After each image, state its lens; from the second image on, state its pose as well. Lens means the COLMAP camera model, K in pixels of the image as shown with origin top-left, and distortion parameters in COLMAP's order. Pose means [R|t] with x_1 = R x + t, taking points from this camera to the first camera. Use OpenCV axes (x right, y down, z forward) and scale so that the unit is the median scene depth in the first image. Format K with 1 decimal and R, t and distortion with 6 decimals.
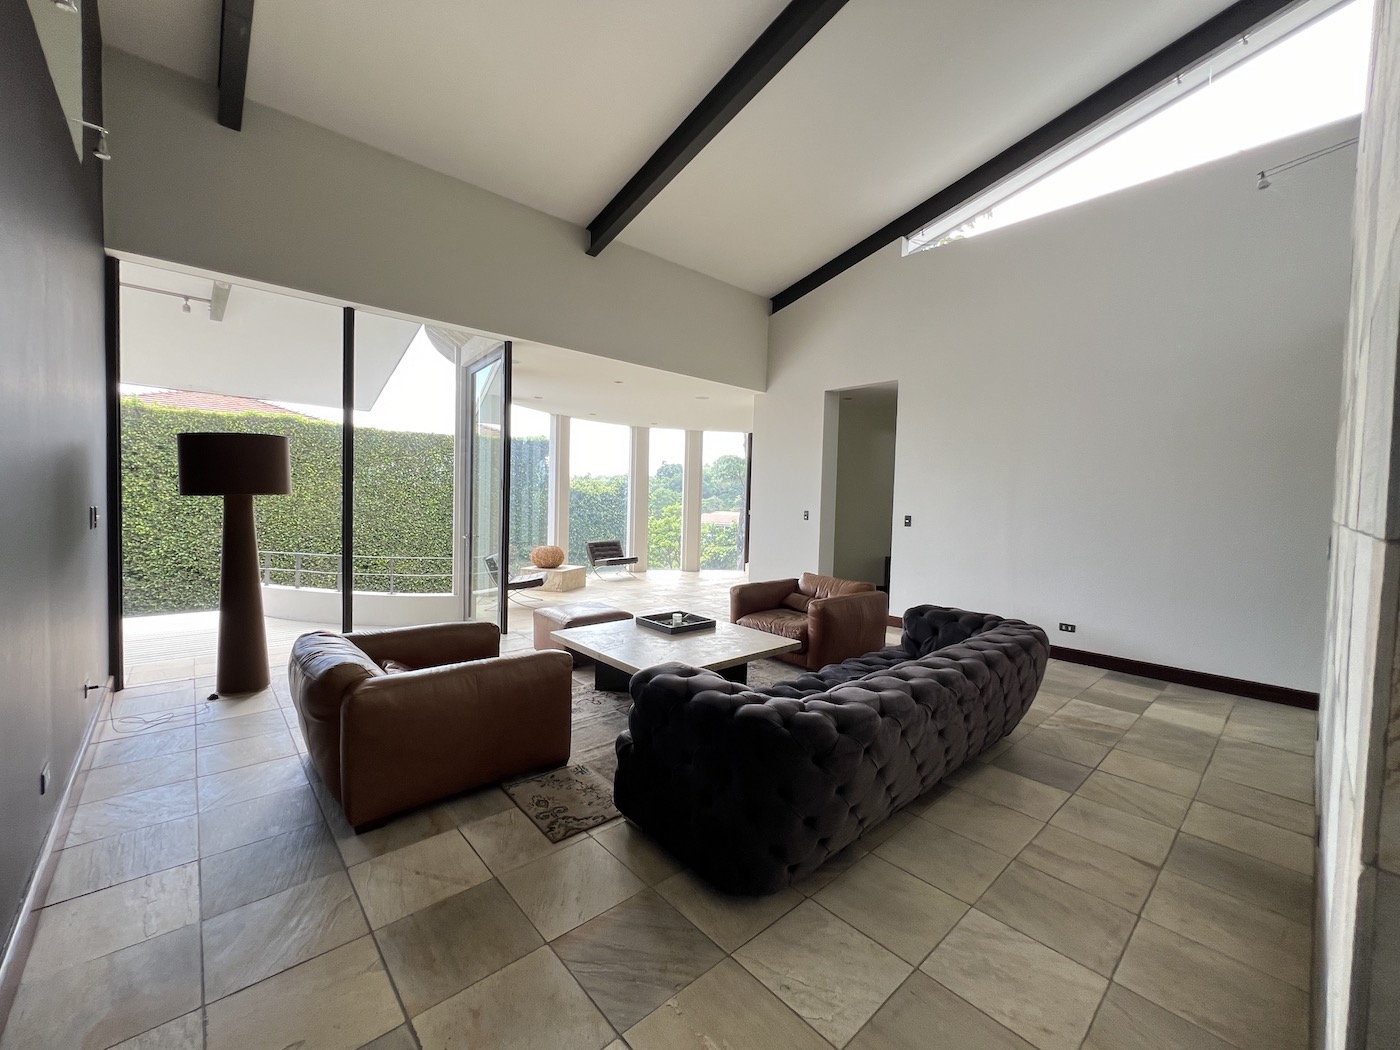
lens RADIAL K [[563.1, 0, 698.3], [0, 563.1, 521.0], [0, 0, 1]] dist [0.001570, -0.000202]
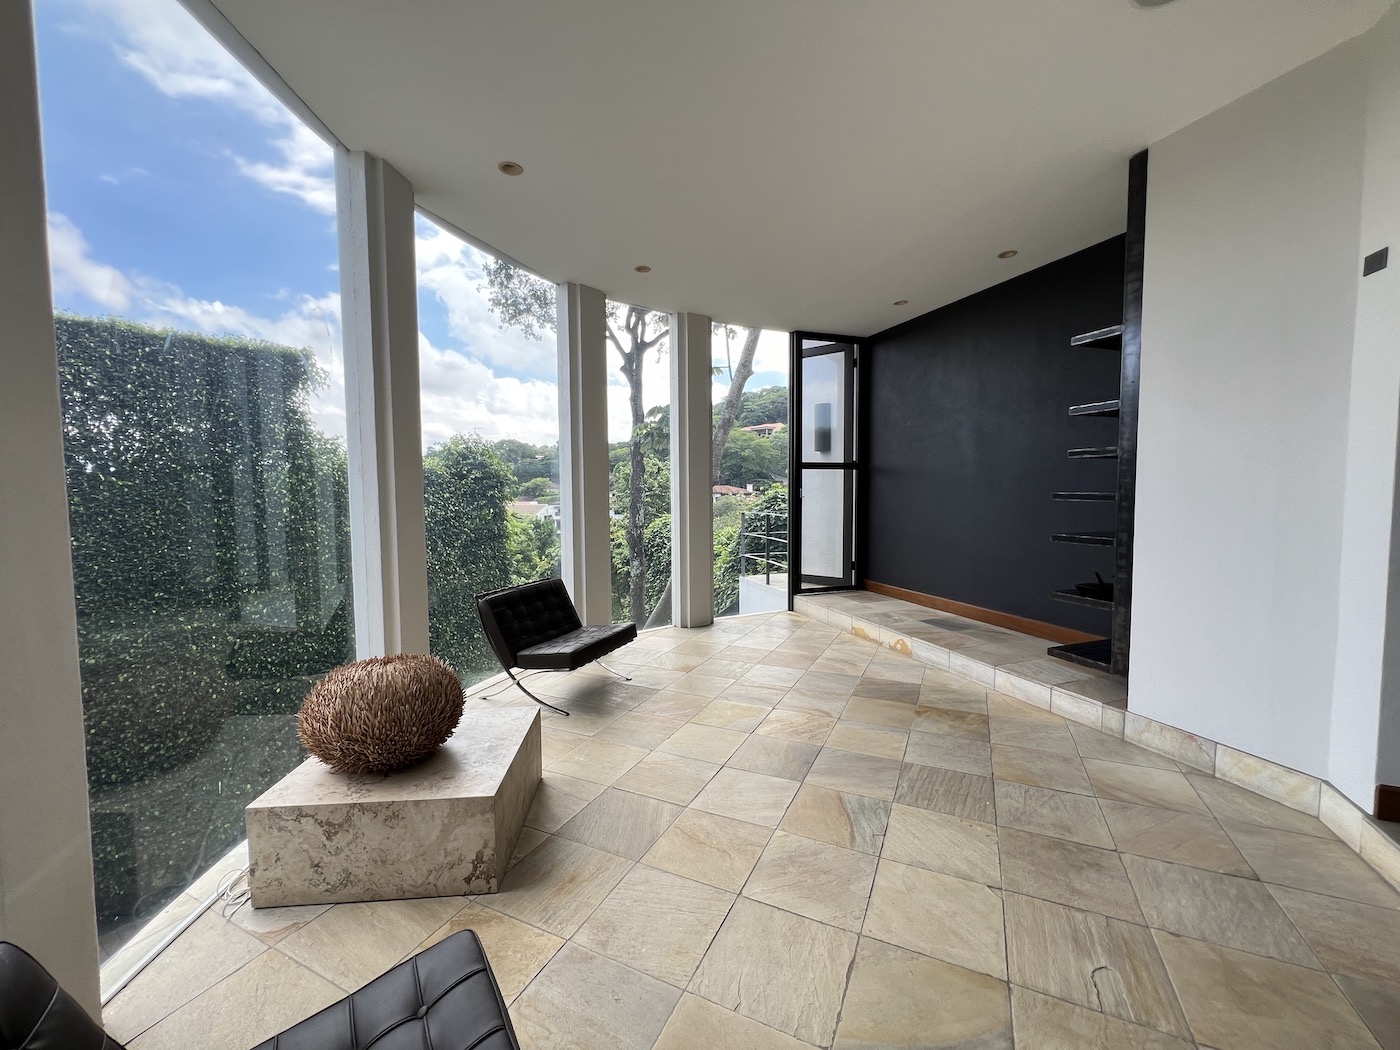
lens RADIAL K [[563.1, 0, 698.3], [0, 563.1, 521.0], [0, 0, 1]] dist [0.001570, -0.000202]
pose [[0.925649, -0.055950, 0.374225, -0.277263], [0.045985, 0.998311, 0.035513, -0.020590], [-0.375580, -0.015664, 0.926658, 0.879000]]
